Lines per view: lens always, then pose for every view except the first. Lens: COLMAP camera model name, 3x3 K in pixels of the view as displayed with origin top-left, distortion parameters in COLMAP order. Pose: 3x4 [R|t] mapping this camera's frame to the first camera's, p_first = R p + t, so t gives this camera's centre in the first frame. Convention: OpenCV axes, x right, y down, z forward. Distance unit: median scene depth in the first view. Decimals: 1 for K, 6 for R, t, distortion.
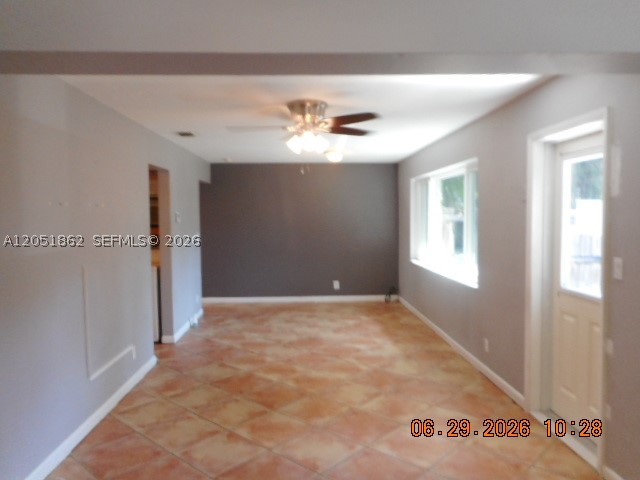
lens RADIAL K [[474.6, 0, 318.0], [0, 474.6, 242.3], [0, 0, 1]] dist [0.003326, 0.012762]
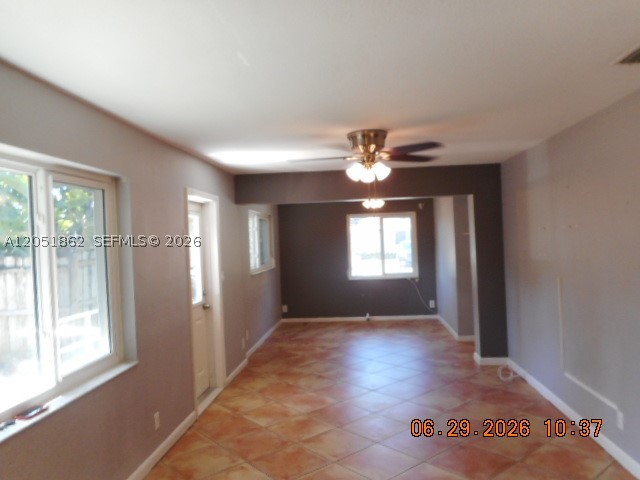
lens RADIAL K [[474.6, 0, 320.6], [0, 474.6, 243.5], [0, 0, 1]] dist [0.003326, 0.012762]
pose [[-0.990587, 0.055584, 0.125093, -0.034473], [0.063738, 0.996029, 0.062157, -0.111691], [-0.121141, 0.069545, -0.990196, 1.726143]]
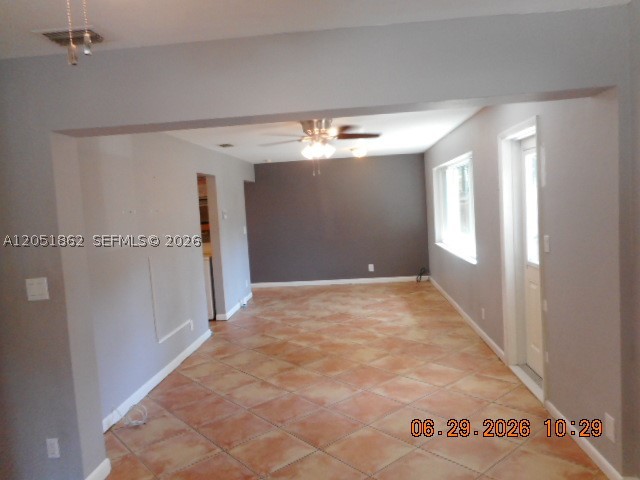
lens RADIAL K [[474.6, 0, 317.9], [0, 474.6, 239.6], [0, 0, 1]] dist [0.003326, 0.012762]
pose [[0.991390, -0.040889, -0.124397, 0.106058], [0.043658, 0.998854, 0.019620, -0.003918], [0.123452, -0.024882, 0.992039, -0.194707]]
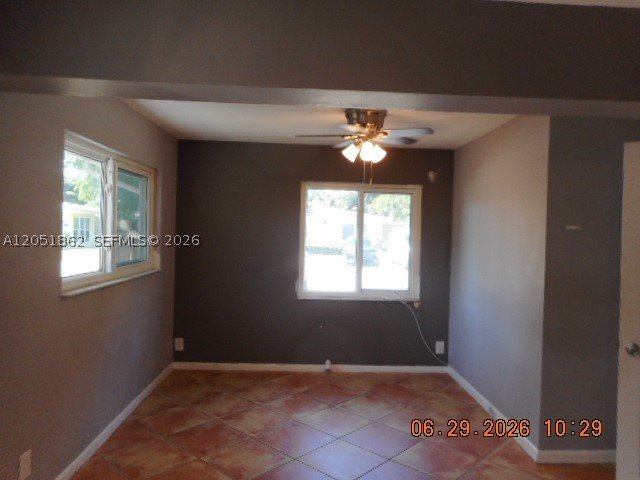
lens RADIAL K [[474.6, 0, 318.3], [0, 474.6, 236.9], [0, 0, 1]] dist [0.003326, 0.012762]
pose [[-0.999963, -0.007626, 0.003933, 0.053048], [-0.007337, 0.997596, 0.068912, -0.051252], [-0.004449, 0.068880, -0.997615, 0.880845]]
